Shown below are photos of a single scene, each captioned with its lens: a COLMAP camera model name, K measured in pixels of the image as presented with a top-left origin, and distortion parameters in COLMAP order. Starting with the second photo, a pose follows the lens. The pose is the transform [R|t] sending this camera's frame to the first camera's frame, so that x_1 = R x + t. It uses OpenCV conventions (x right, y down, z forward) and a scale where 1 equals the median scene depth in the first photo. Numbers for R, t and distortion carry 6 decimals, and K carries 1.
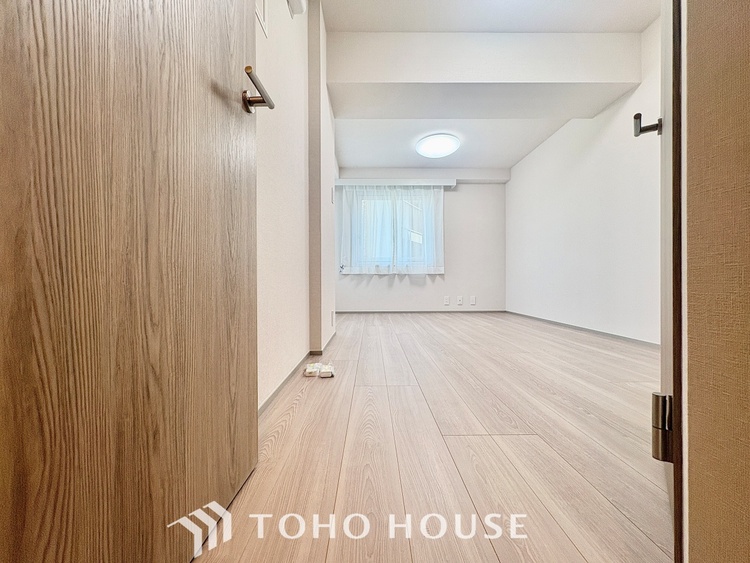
lens RADIAL K [[299.5, 0, 374.5], [0, 299.5, 285.0], [0, 0, 1]] dist [-0.001324, 0.000598]
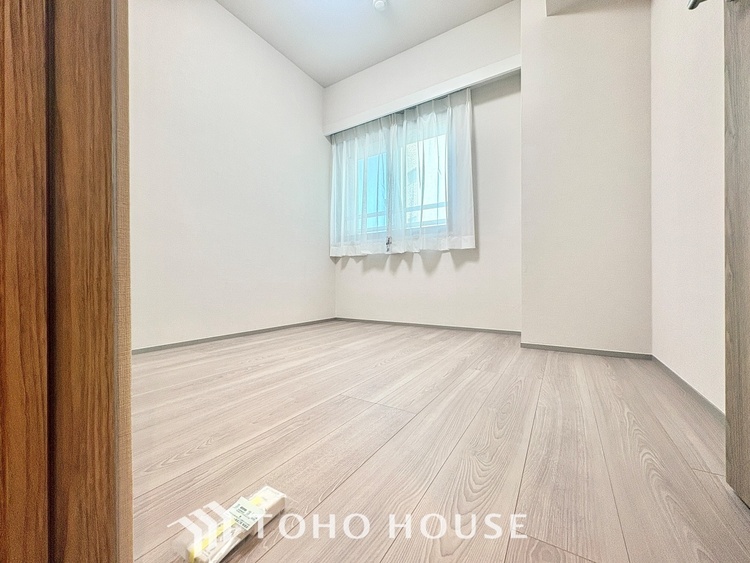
lens RADIAL K [[299.5, 0, 377.8], [0, 299.5, 282.5], [0, 0, 1]] dist [-0.001324, 0.000598]
pose [[-0.843289, 0.000348, 0.537460, -0.446898], [0.008846, 0.999873, 0.013232, 0.021688], [-0.537387, 0.015913, -0.843185, 1.641769]]
